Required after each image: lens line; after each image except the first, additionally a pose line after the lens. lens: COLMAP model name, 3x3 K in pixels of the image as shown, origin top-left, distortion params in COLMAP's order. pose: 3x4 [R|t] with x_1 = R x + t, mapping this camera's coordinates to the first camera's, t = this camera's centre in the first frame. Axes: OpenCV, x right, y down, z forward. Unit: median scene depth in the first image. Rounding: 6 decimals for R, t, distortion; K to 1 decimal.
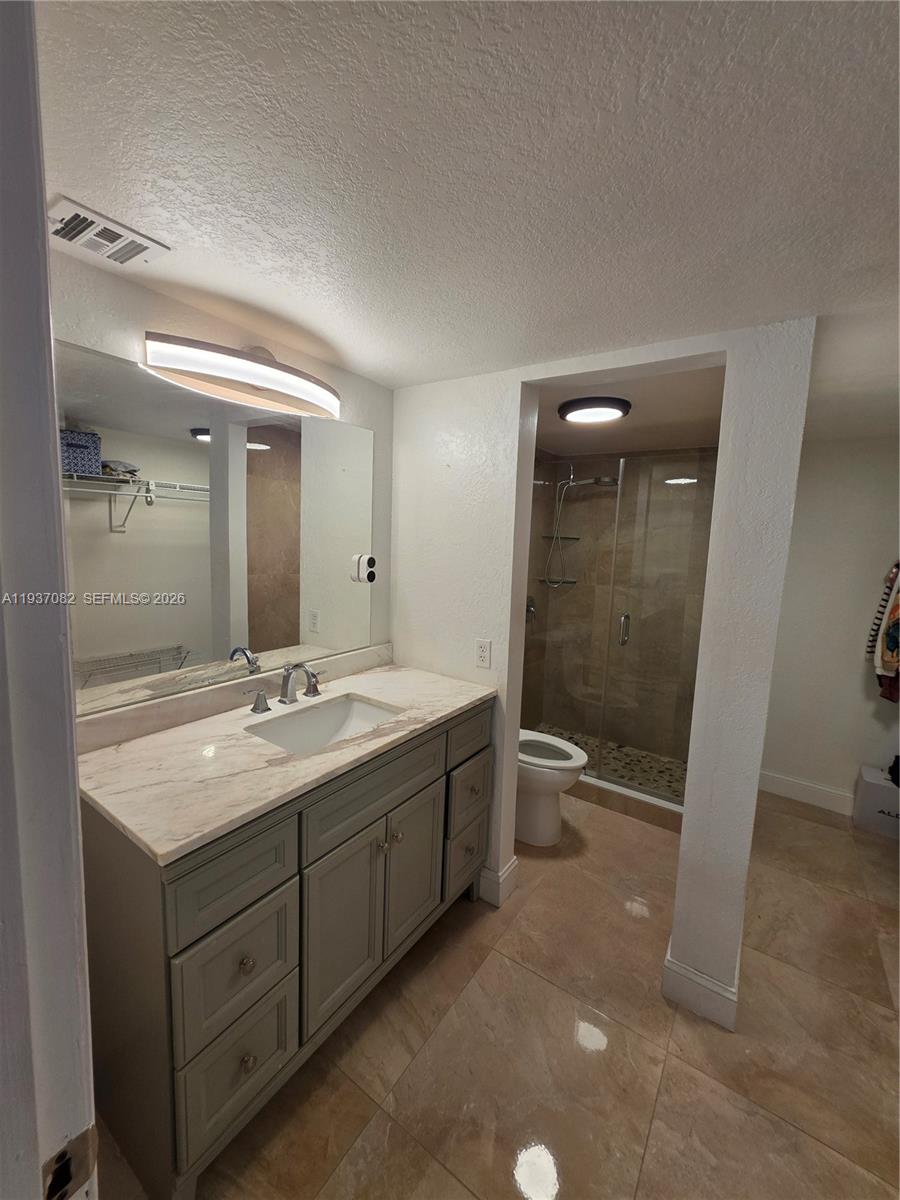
lens RADIAL K [[478.3, 0, 462.2], [0, 478.3, 593.9], [0, 0, 1]] dist [0.001756, 0.000450]
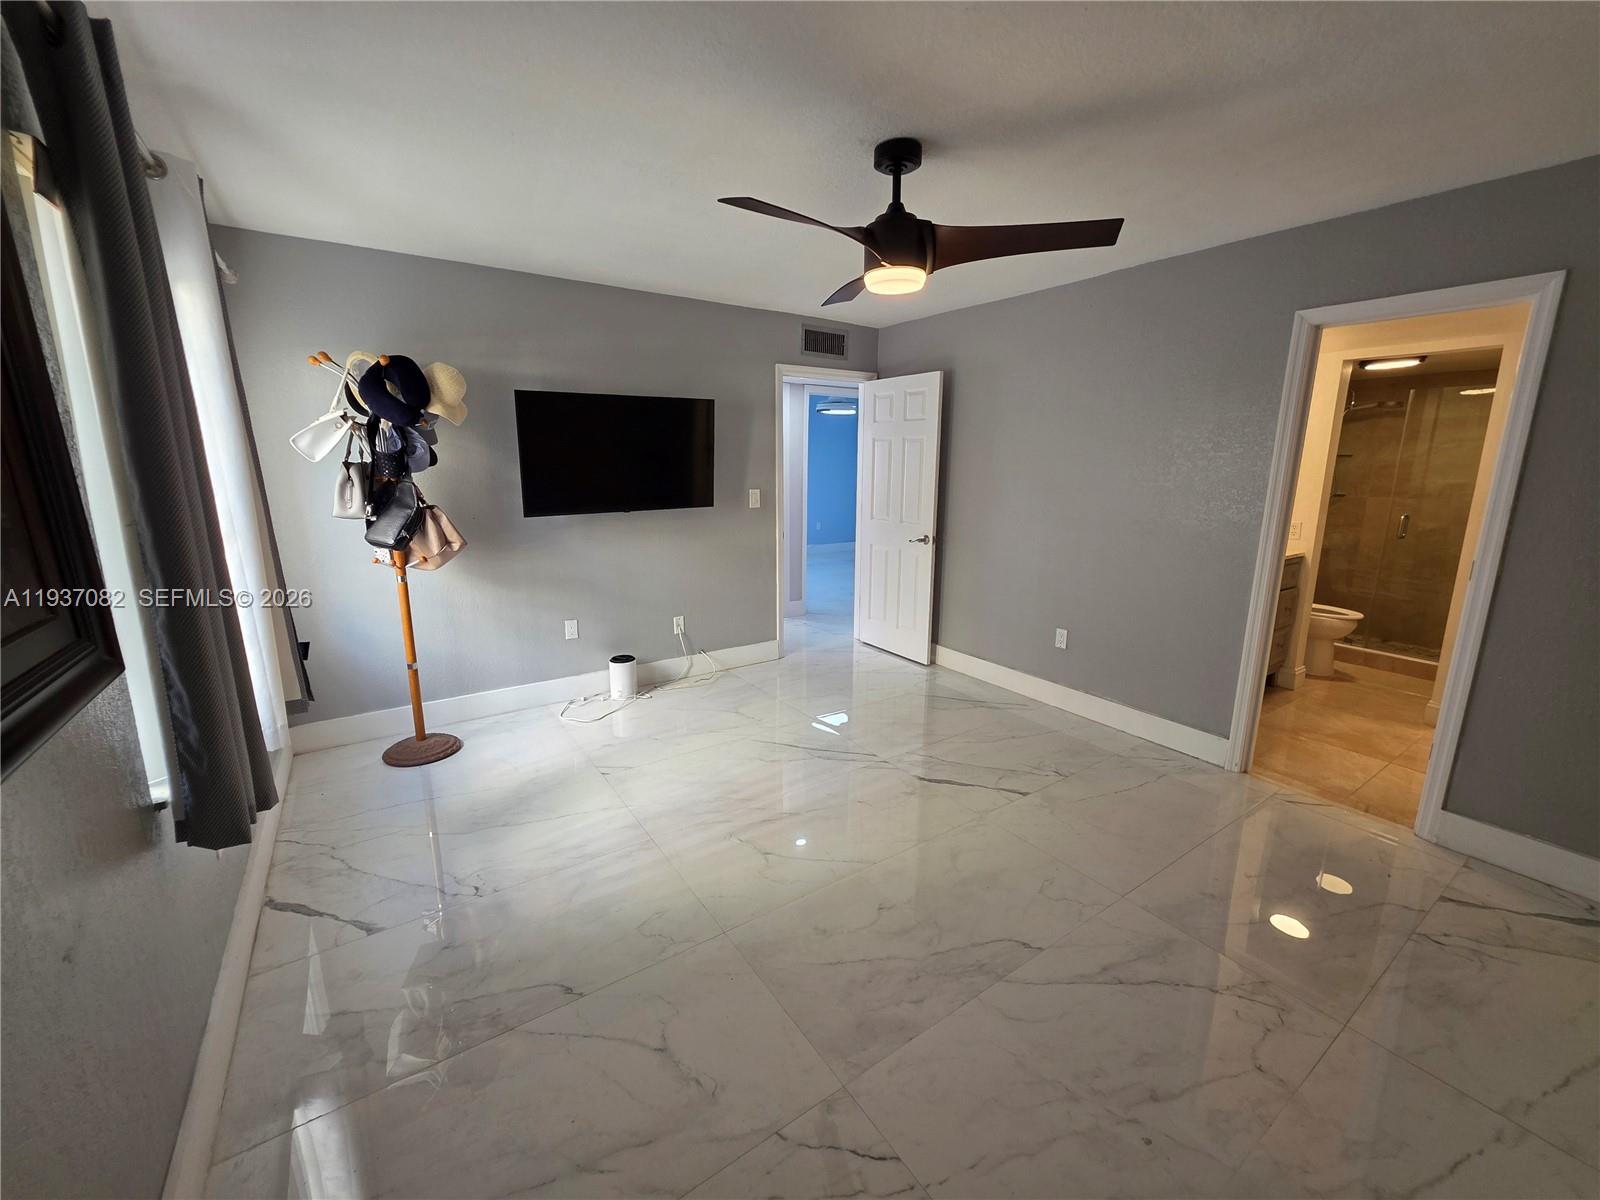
lens RADIAL K [[650.7, 0, 801.5], [0, 650.7, 584.5], [0, 0, 1]] dist [-0.000697, -0.000113]
pose [[0.926828, 0.042294, -0.373097, -0.664805], [-0.016834, 0.997317, 0.071238, 0.178307], [0.375109, -0.059744, 0.925054, -1.630694]]
